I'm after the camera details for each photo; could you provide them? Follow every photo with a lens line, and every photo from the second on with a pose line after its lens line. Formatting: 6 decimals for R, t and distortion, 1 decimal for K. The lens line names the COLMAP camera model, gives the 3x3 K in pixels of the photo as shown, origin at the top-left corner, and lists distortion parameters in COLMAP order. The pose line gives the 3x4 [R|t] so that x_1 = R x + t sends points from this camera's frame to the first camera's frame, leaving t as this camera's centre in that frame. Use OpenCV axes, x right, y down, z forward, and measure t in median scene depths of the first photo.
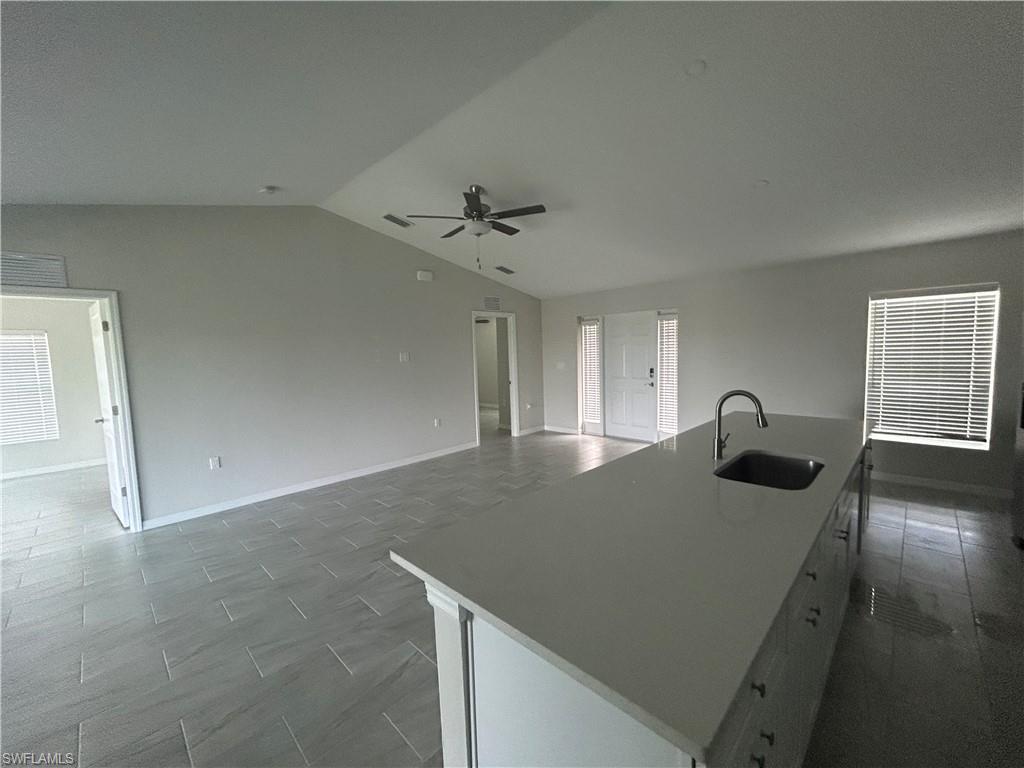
lens RADIAL K [[412.9, 0, 509.9], [0, 412.9, 383.3], [0, 0, 1]] dist [-0.002371, 0.000950]
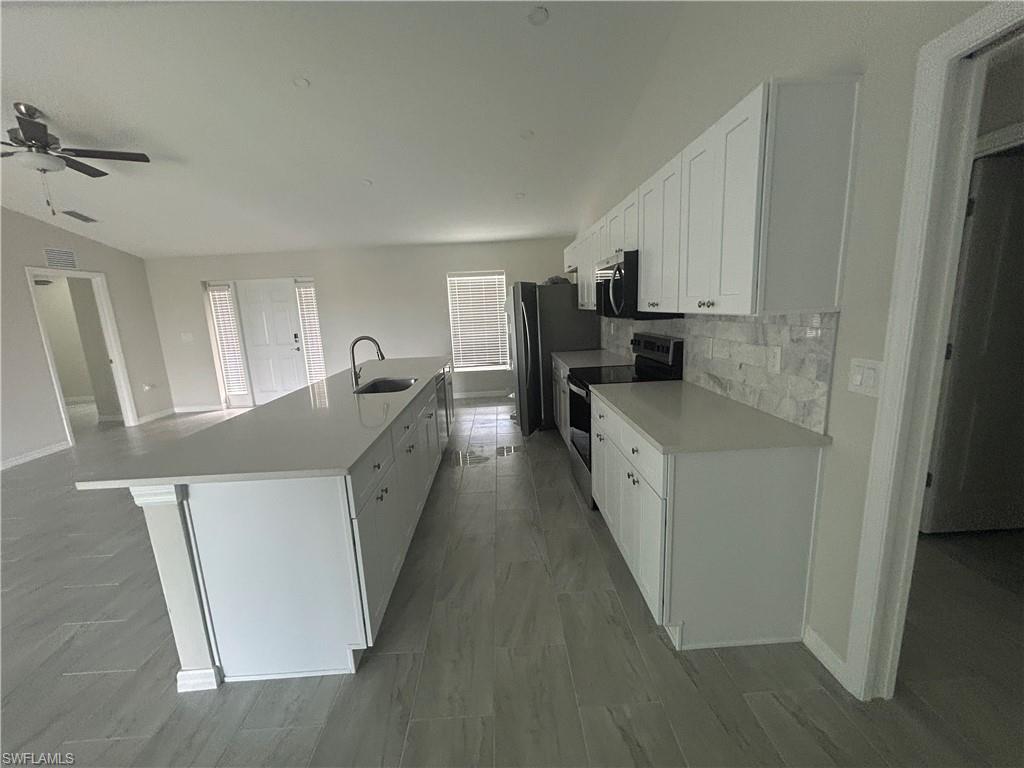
lens RADIAL K [[412.9, 0, 510.7], [0, 412.9, 384.5], [0, 0, 1]] dist [-0.002371, 0.000950]
pose [[0.686597, -0.137182, 0.713978, -0.066167], [0.086065, 0.990468, 0.107541, 0.033910], [-0.721926, -0.012389, 0.691860, -0.169486]]
